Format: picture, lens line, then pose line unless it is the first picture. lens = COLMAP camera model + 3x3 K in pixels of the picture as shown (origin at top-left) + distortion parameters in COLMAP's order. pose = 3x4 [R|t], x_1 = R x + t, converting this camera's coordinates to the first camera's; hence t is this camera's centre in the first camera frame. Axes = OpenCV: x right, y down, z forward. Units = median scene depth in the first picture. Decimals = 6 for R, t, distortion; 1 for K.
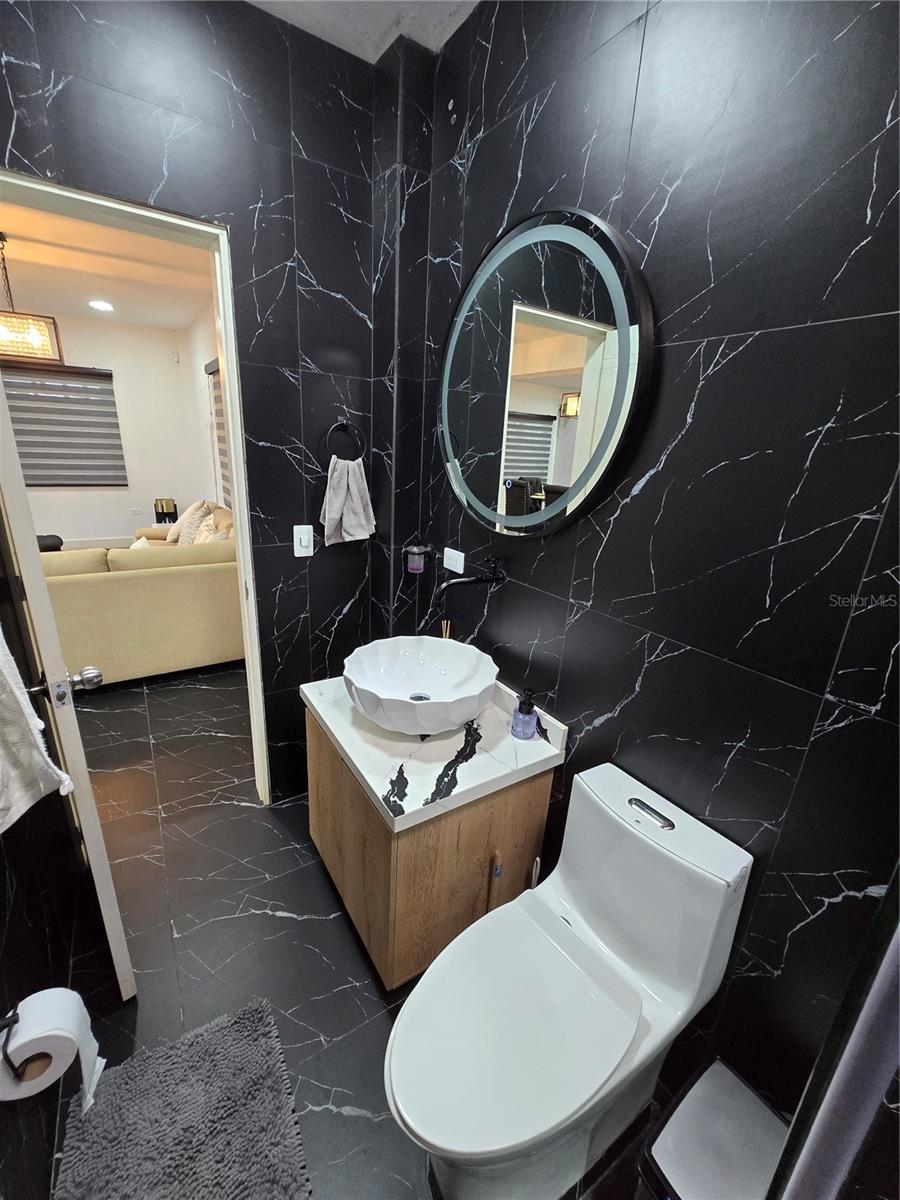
lens RADIAL K [[490.0, 0, 439.8], [0, 490.0, 593.7], [0, 0, 1]] dist [-0.003563, 0.000294]
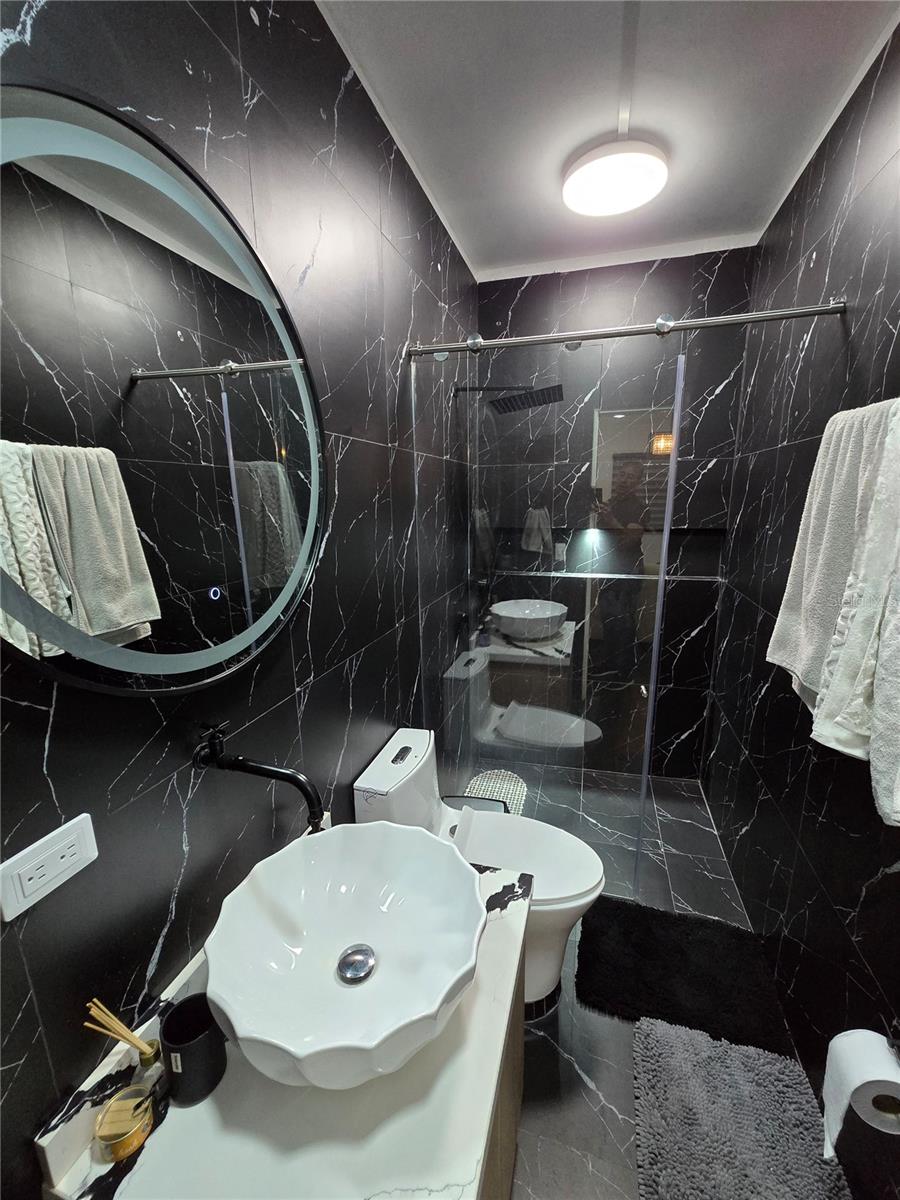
lens RADIAL K [[490.0, 0, 449.0], [0, 490.0, 604.7], [0, 0, 1]] dist [-0.003563, 0.000294]
pose [[-0.657289, -0.188276, 0.729742, -0.580945], [0.219057, 0.878756, 0.424030, -0.482202], [-0.721100, 0.438565, -0.536353, 1.344838]]
